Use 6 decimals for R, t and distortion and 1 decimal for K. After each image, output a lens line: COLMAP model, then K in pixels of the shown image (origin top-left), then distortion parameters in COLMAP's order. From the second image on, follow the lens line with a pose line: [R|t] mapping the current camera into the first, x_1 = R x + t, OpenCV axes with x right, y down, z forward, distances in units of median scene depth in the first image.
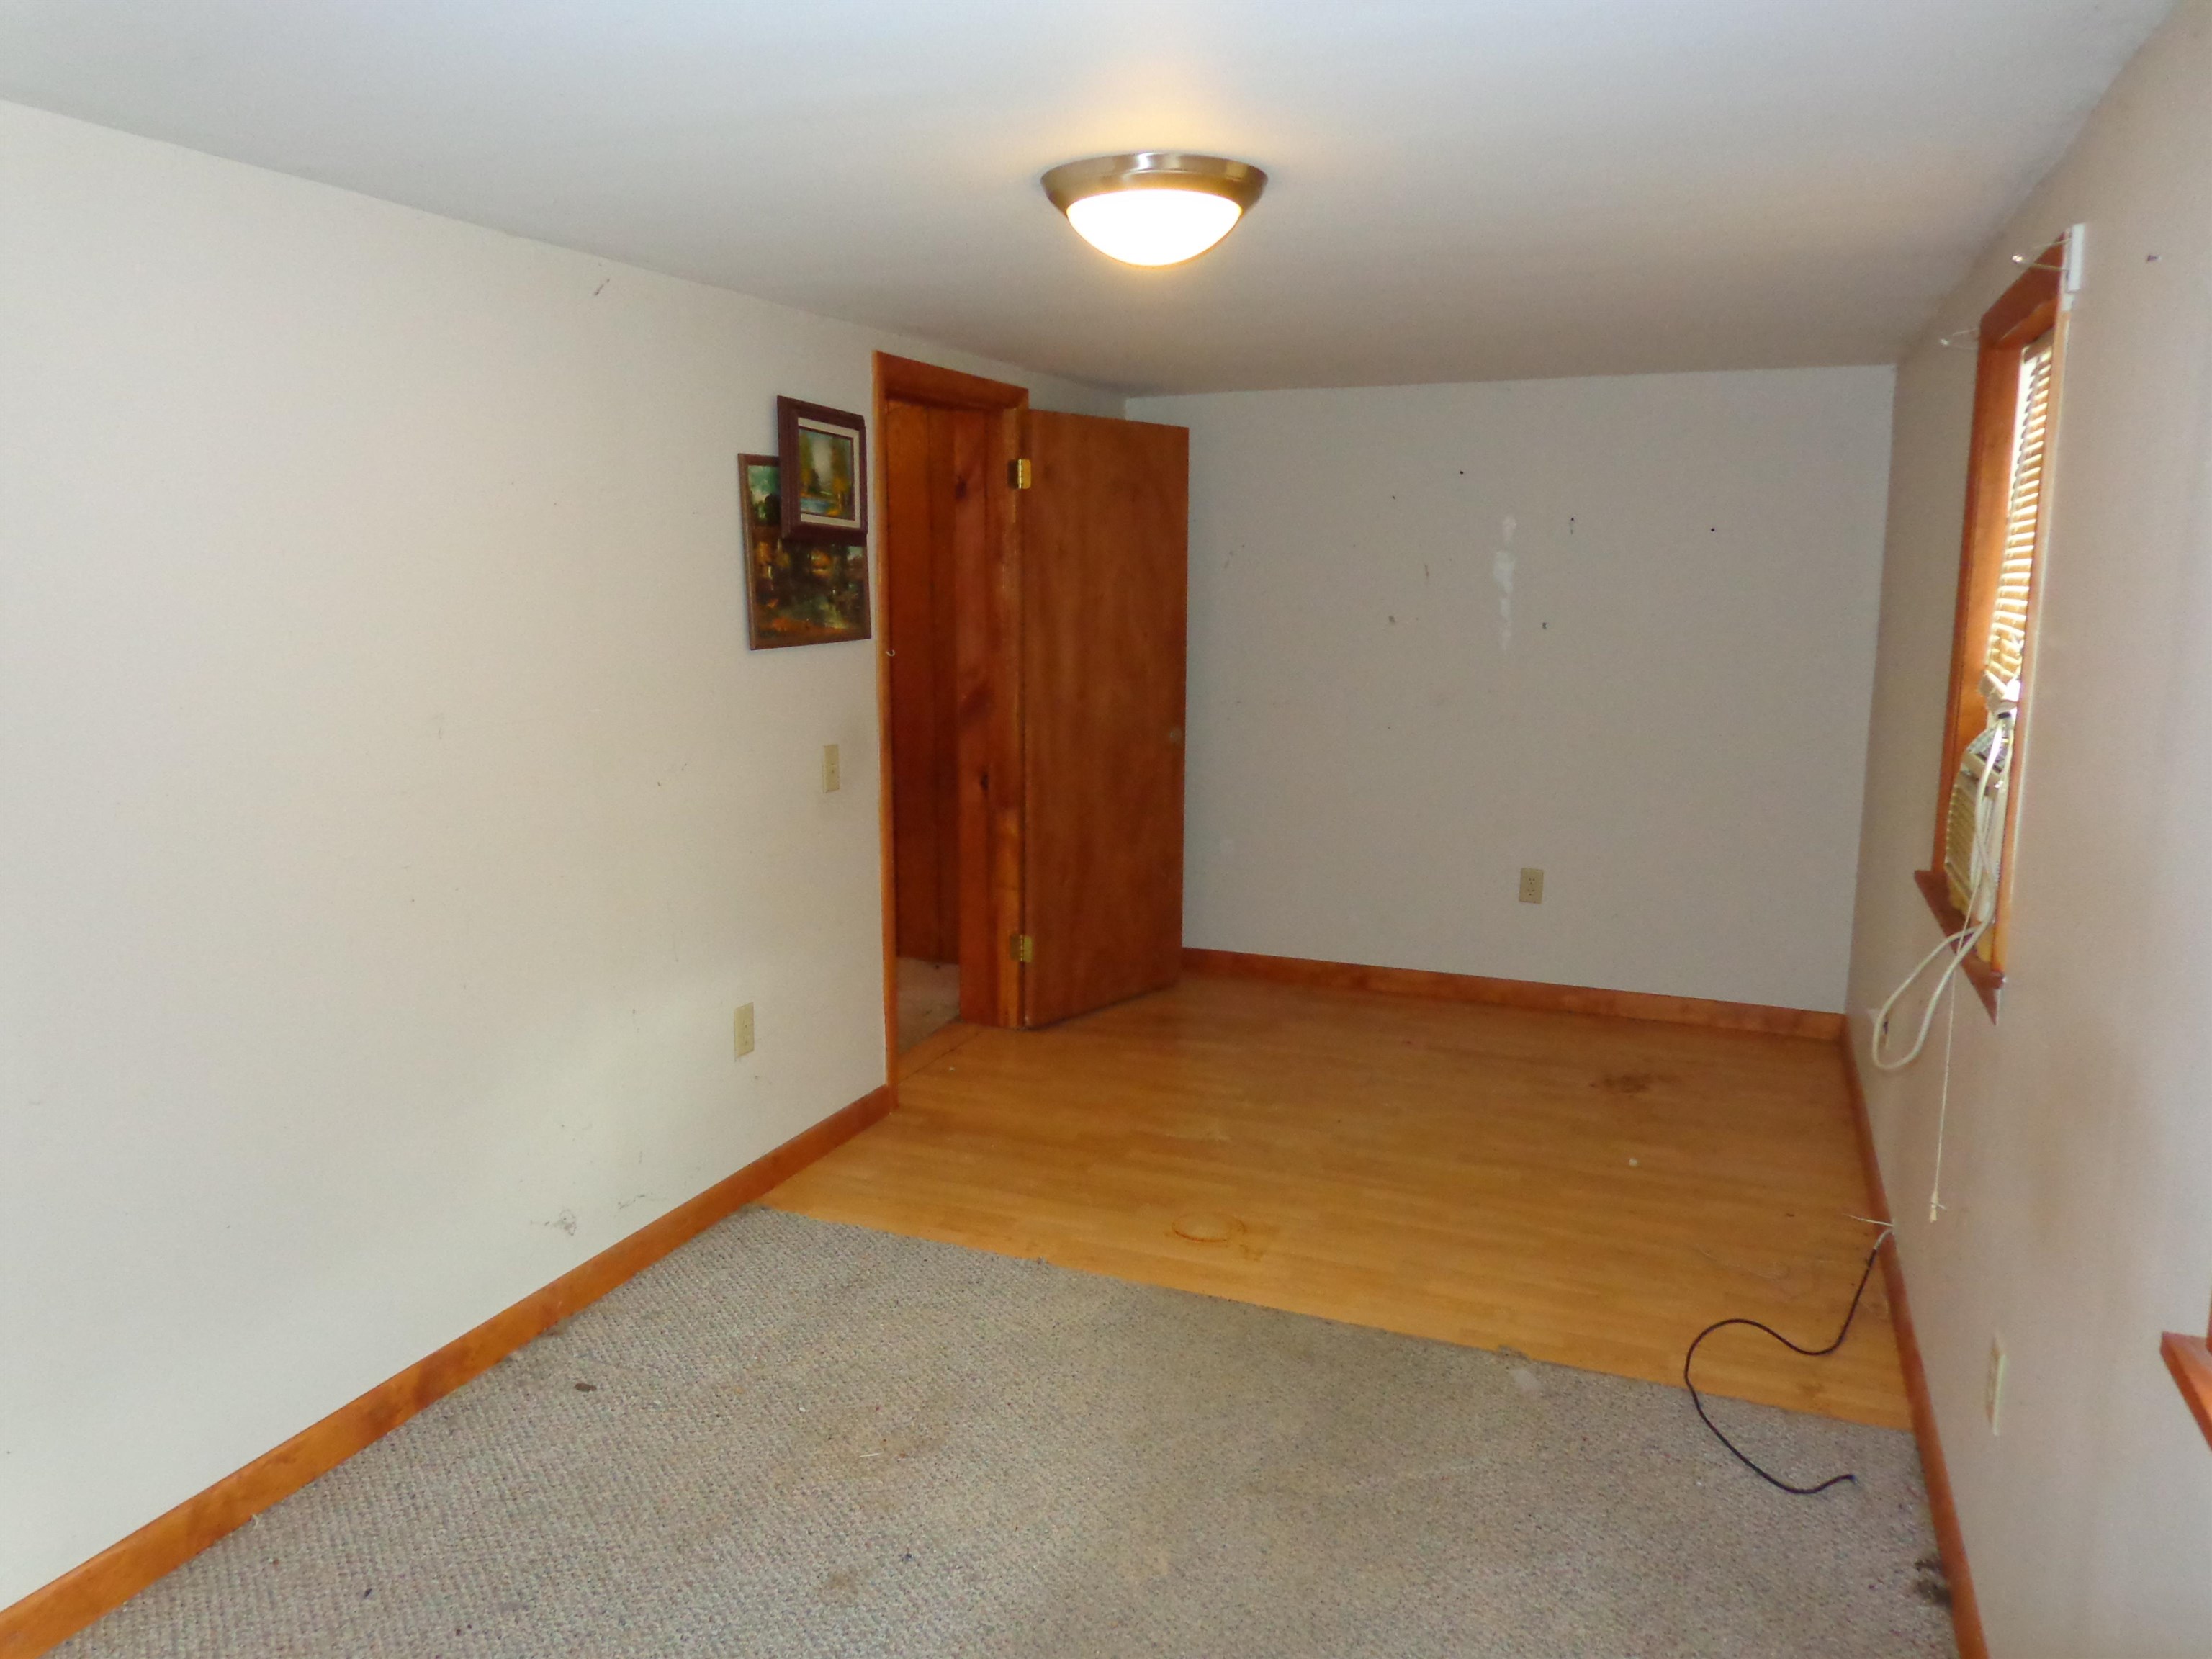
lens RADIAL K [[1575.4, 0, 1100.2], [0, 1575.4, 827.7], [0, 0, 1]] dist [-0.001293, 0.007253]
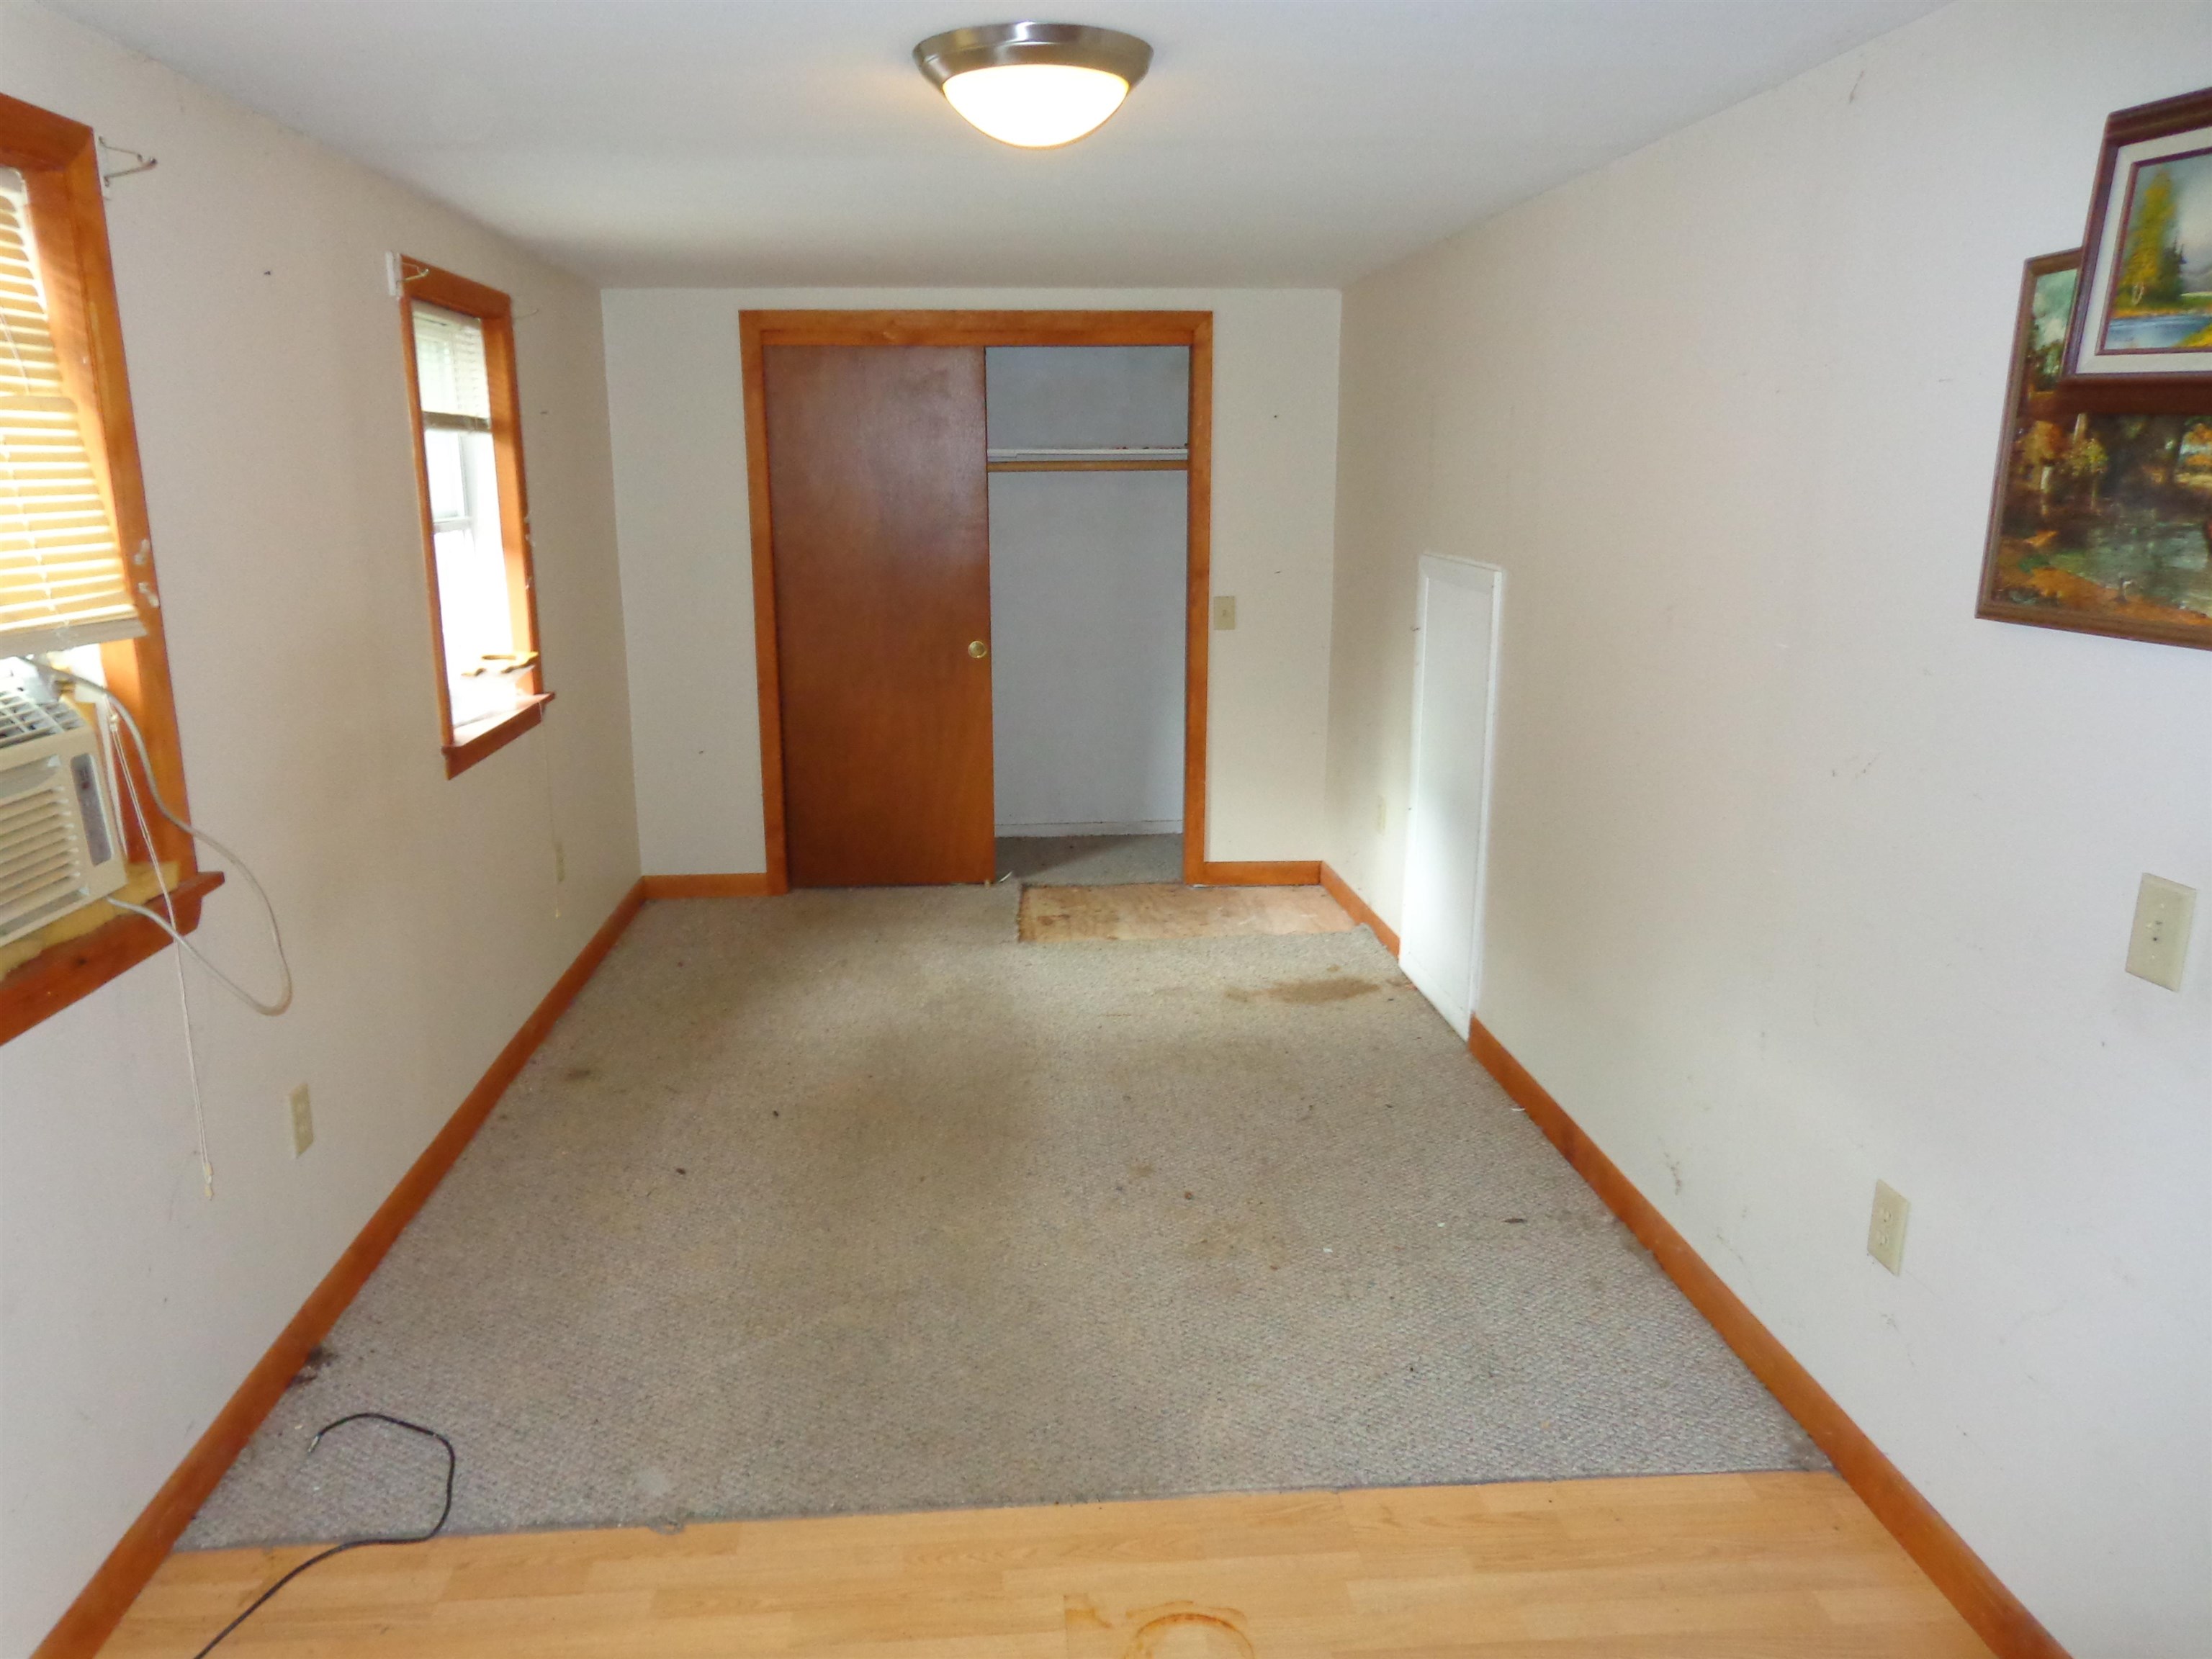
lens RADIAL K [[1575.4, 0, 1100.2], [0, 1575.4, 827.7], [0, 0, 1]] dist [-0.001293, 0.007253]
pose [[-0.894685, 0.101361, -0.435046, 0.310412], [-0.071929, 0.928516, 0.364259, -0.223310], [0.440869, 0.357189, -0.823438, 1.338063]]
